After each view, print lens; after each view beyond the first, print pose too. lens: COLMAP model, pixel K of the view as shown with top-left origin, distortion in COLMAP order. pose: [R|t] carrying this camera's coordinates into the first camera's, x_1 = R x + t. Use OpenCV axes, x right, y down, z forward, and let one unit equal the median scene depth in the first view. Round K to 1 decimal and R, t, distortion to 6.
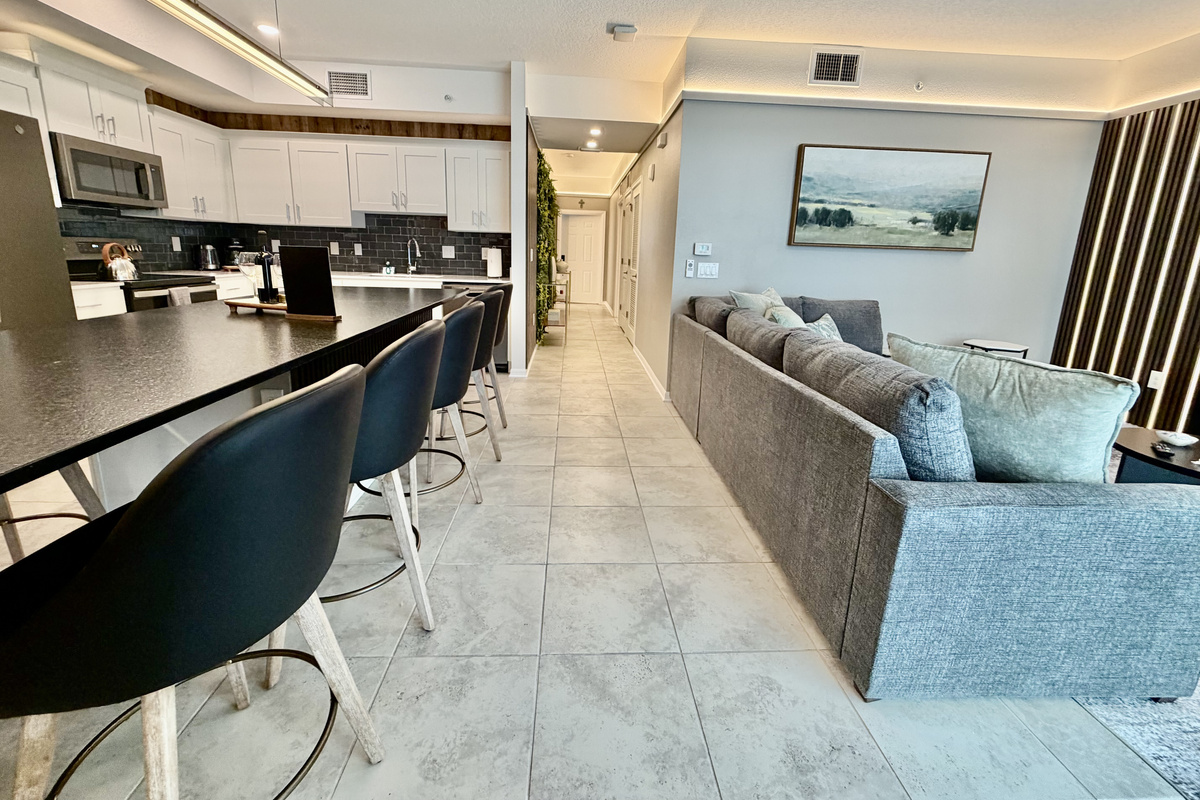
lens RADIAL K [[478.0, 0, 598.8], [0, 478.0, 347.5], [0, 0, 1]] dist [0.000930, -0.000369]
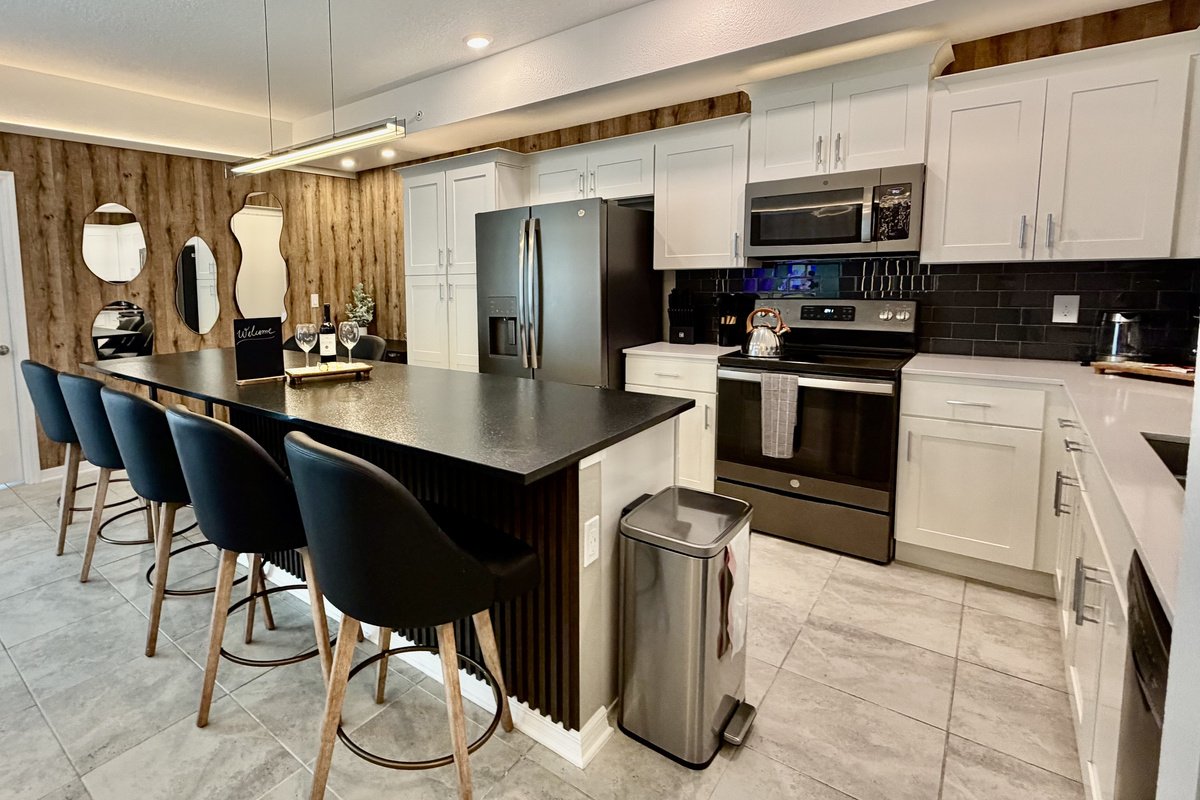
lens RADIAL K [[599.0, 0, 444.0], [0, 599.0, 334.8], [0, 0, 1]] dist [0.001087, -0.000950]
pose [[-0.722658, 0.049598, -0.689424, 0.026294], [-0.139027, 0.966608, 0.215267, -0.263542], [0.677080, 0.251413, -0.691632, 1.119565]]
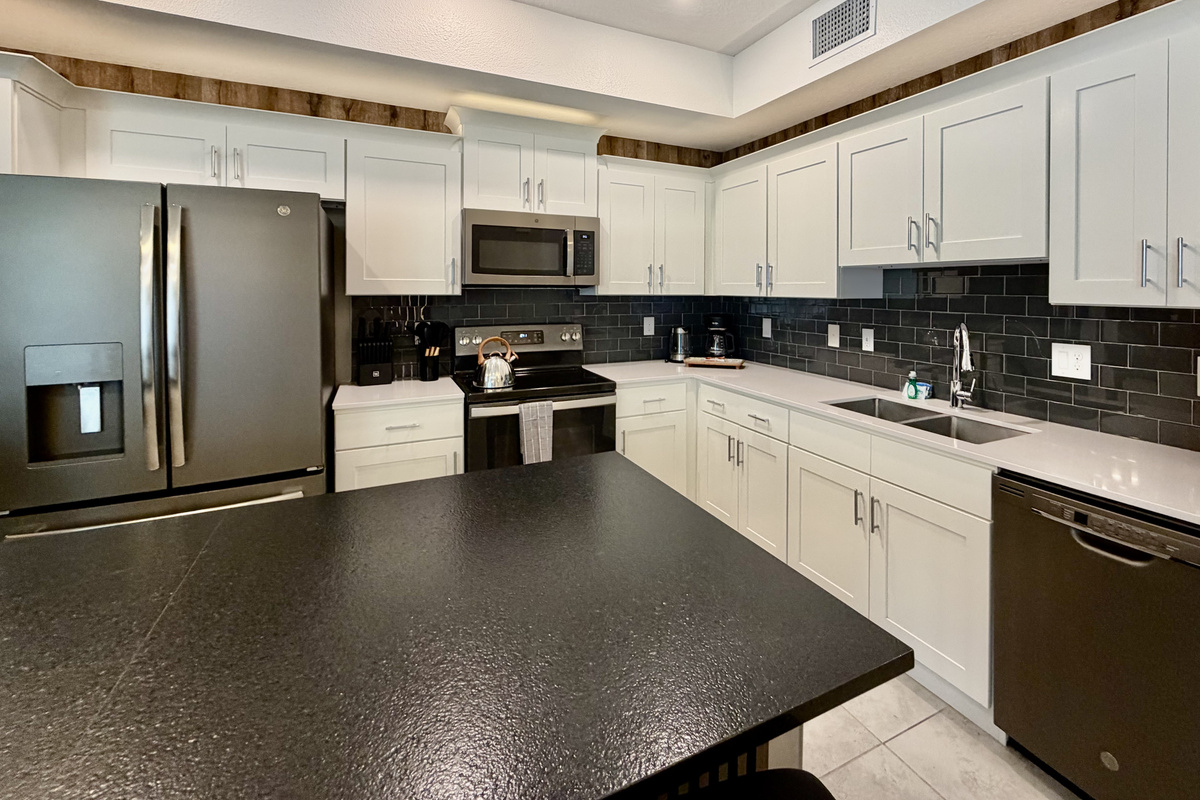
lens RADIAL K [[543.6, 0, 660.4], [0, 543.6, 289.1], [0, 0, 1]] dist [0.008647, -0.000440]
pose [[0.416494, -0.029525, -0.908659, -0.096187], [-0.170588, 0.979182, -0.110007, -0.204158], [0.892991, 0.200824, 0.402787, 0.733421]]
